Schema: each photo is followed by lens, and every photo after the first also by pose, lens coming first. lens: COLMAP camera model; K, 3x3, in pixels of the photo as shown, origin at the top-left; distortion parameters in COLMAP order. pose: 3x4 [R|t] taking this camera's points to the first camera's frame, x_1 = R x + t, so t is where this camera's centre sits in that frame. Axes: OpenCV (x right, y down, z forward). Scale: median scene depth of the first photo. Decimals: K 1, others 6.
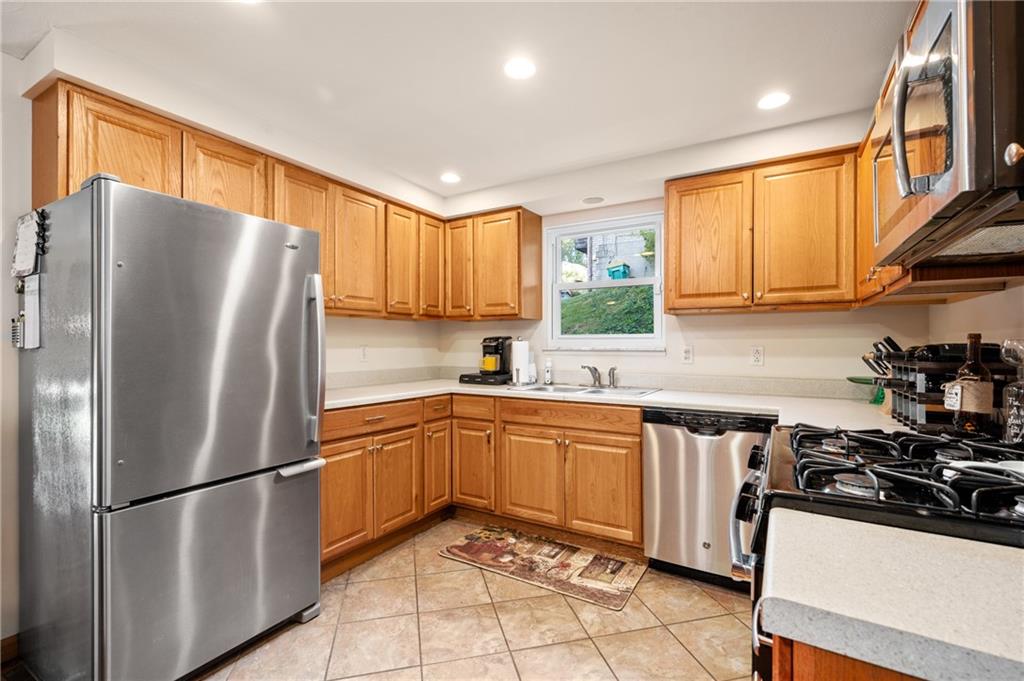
lens RADIAL K [[454.4, 0, 518.3], [0, 454.4, 345.0], [0, 0, 1]] dist [-0.000122, 0.000121]
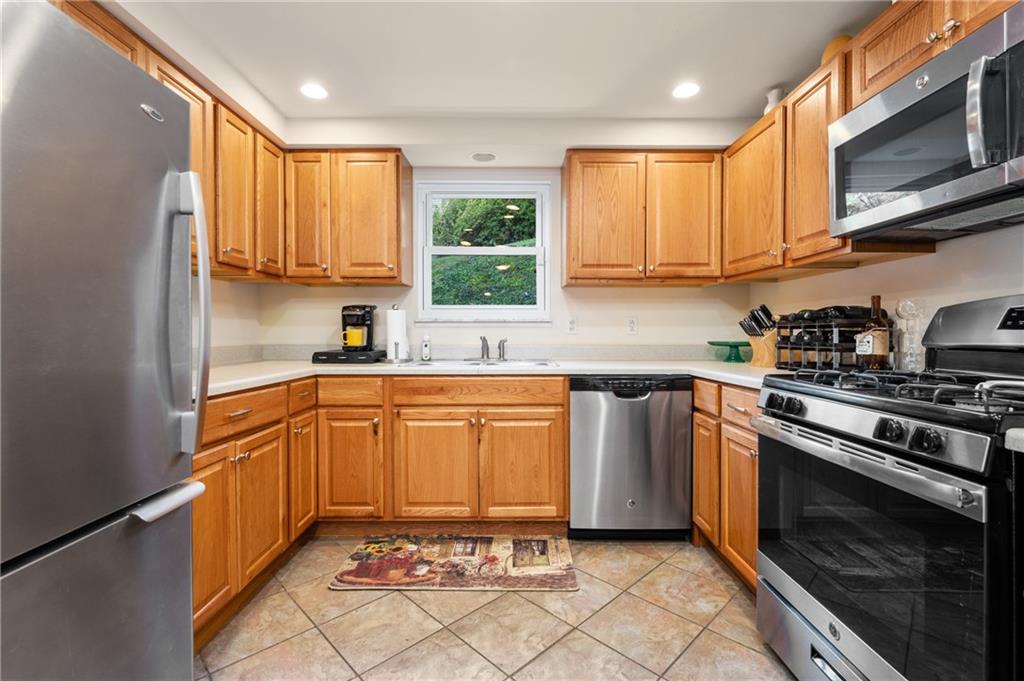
lens RADIAL K [[454.4, 0, 510.6], [0, 454.4, 334.1], [0, 0, 1]] dist [-0.000122, 0.000121]
pose [[0.860708, -0.003541, 0.509086, -0.296288], [0.001601, 0.999990, 0.004248, 0.040604], [-0.509096, -0.002841, 0.860705, 0.208847]]
